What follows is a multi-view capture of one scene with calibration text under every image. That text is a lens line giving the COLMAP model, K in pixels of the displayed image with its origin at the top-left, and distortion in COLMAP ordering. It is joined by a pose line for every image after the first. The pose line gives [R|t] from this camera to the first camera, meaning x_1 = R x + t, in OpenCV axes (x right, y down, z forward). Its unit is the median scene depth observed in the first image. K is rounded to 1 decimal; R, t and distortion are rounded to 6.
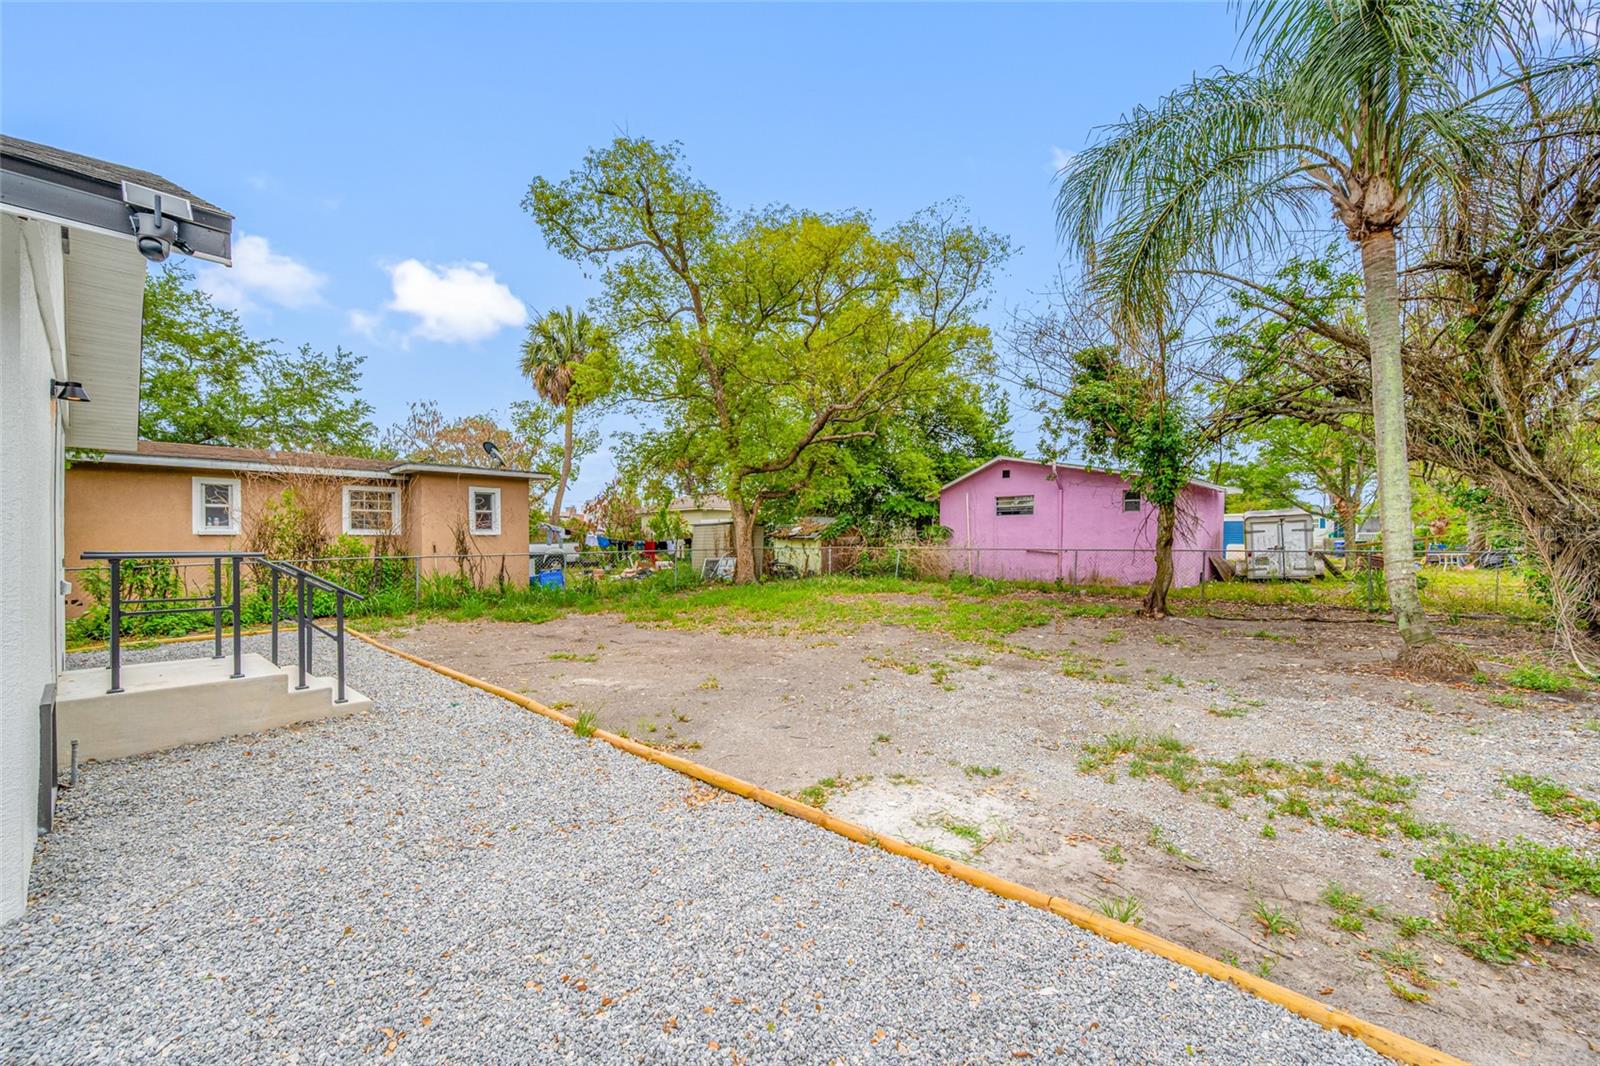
lens RADIAL K [[630.8, 0, 802.9], [0, 630.8, 536.8], [0, 0, 1]] dist [-0.001950, -0.000473]
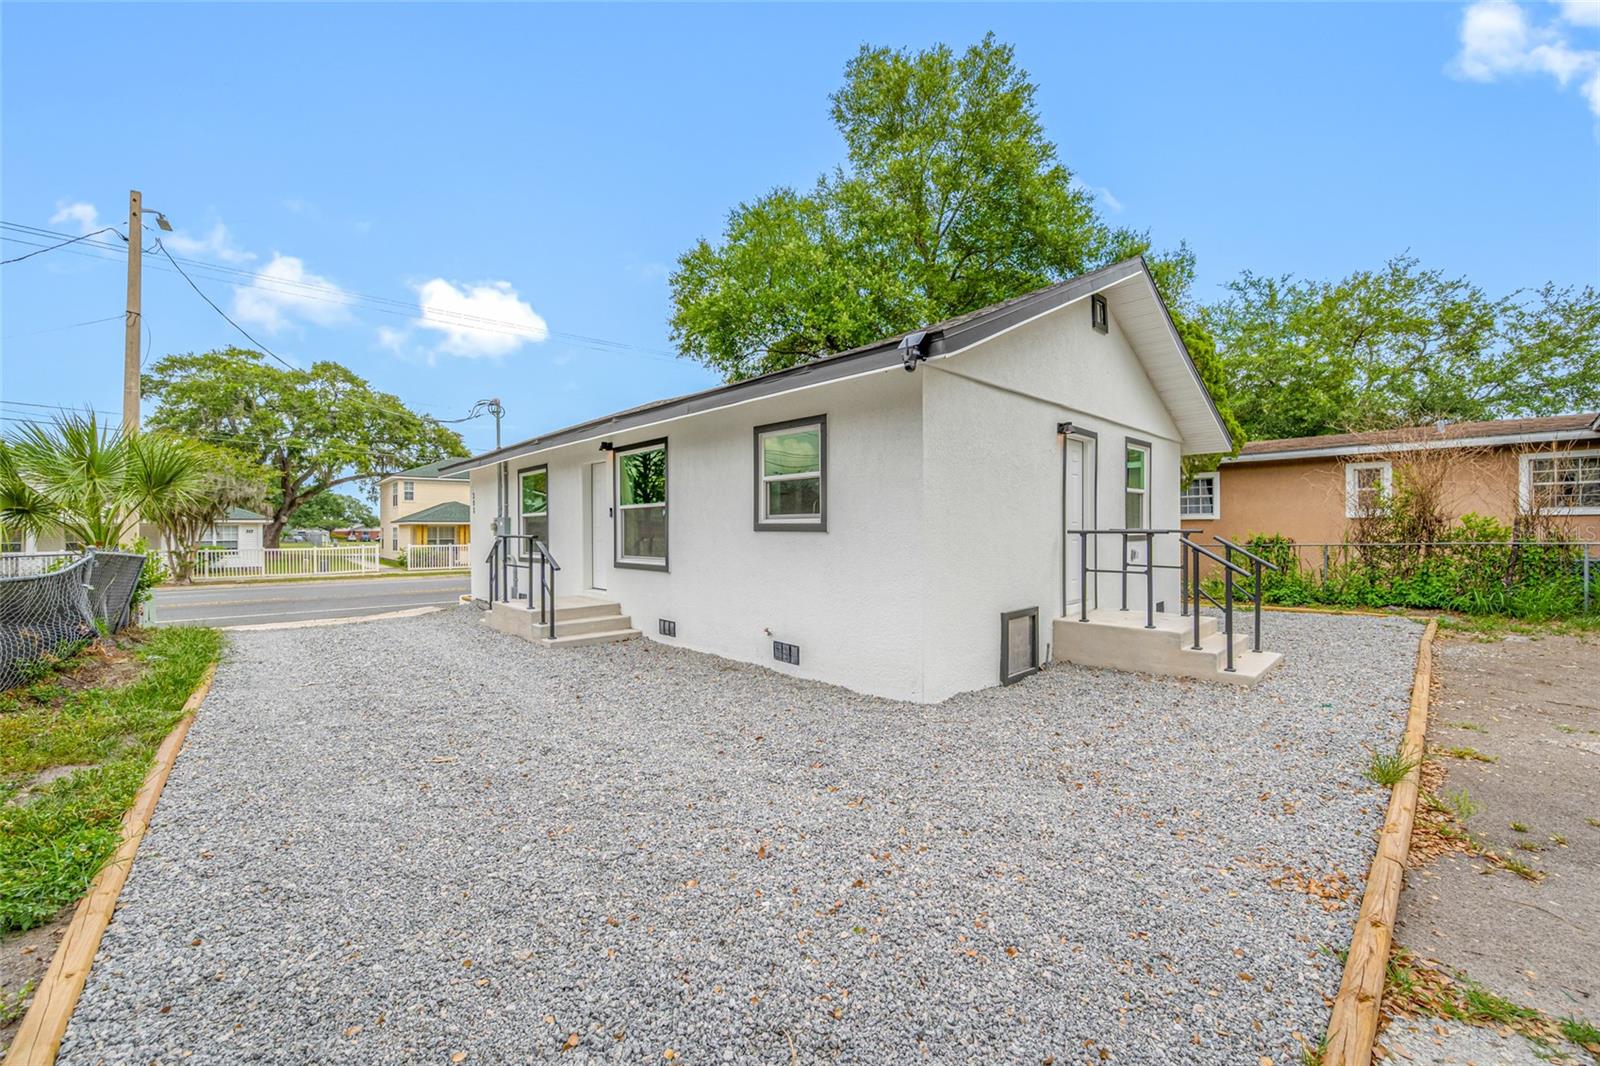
lens RADIAL K [[640.2, 0, 803.6], [0, 640.2, 528.2], [0, 0, 1]] dist [-0.001379, -0.000335]
pose [[-0.070324, -0.001839, -0.997523, 0.176497], [0.010731, 0.999939, -0.002600, 0.006550], [0.997466, -0.010888, -0.070300, 0.156000]]
